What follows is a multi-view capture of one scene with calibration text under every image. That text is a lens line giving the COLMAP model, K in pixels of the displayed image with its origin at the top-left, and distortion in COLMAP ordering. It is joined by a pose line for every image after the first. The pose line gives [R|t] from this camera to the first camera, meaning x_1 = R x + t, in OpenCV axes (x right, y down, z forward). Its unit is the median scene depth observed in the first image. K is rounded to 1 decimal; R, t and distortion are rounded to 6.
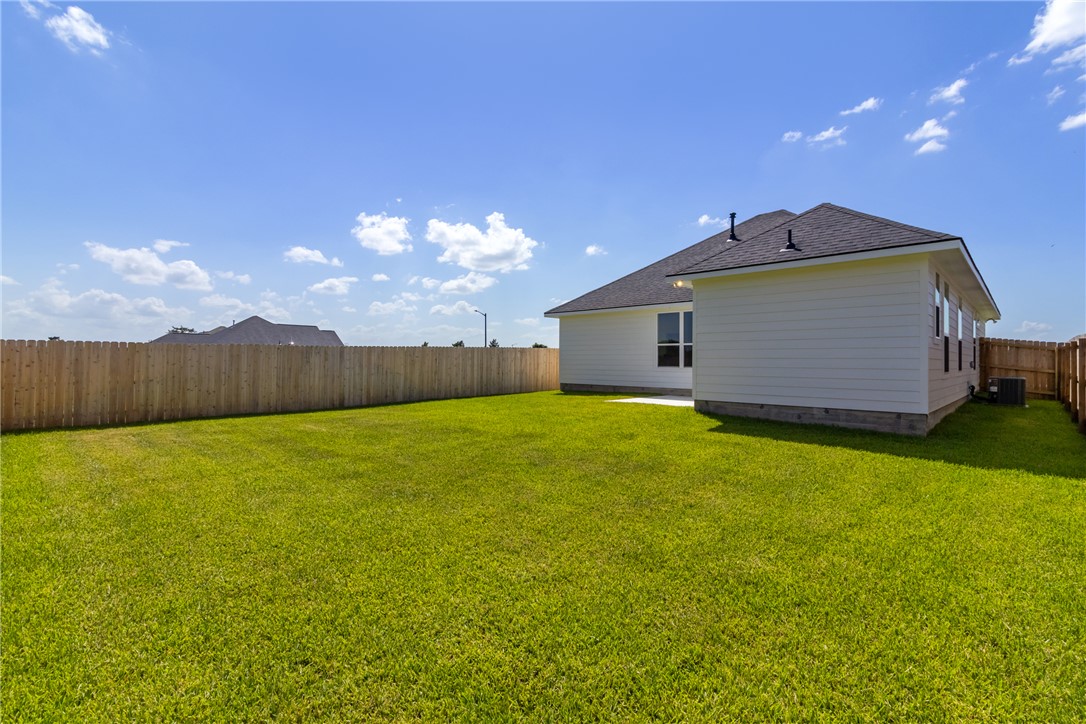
lens RADIAL K [[505.2, 0, 547.2], [0, 505.2, 361.6], [0, 0, 1]] dist [0.001230, 0.000202]
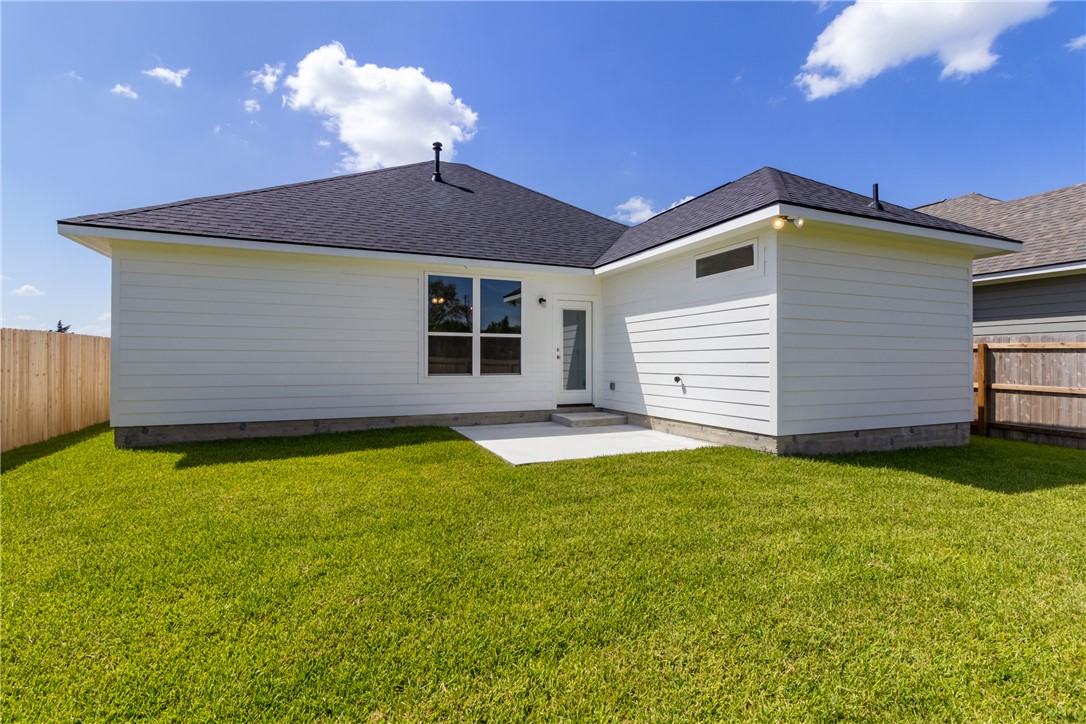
lens RADIAL K [[505.2, 0, 545.1], [0, 505.2, 359.1], [0, 0, 1]] dist [0.001230, 0.000202]
pose [[0.380482, 0.000113, 0.924788, -0.229719], [-0.001570, 0.999999, 0.000523, -0.007355], [-0.924787, -0.001651, 0.380481, 0.708134]]
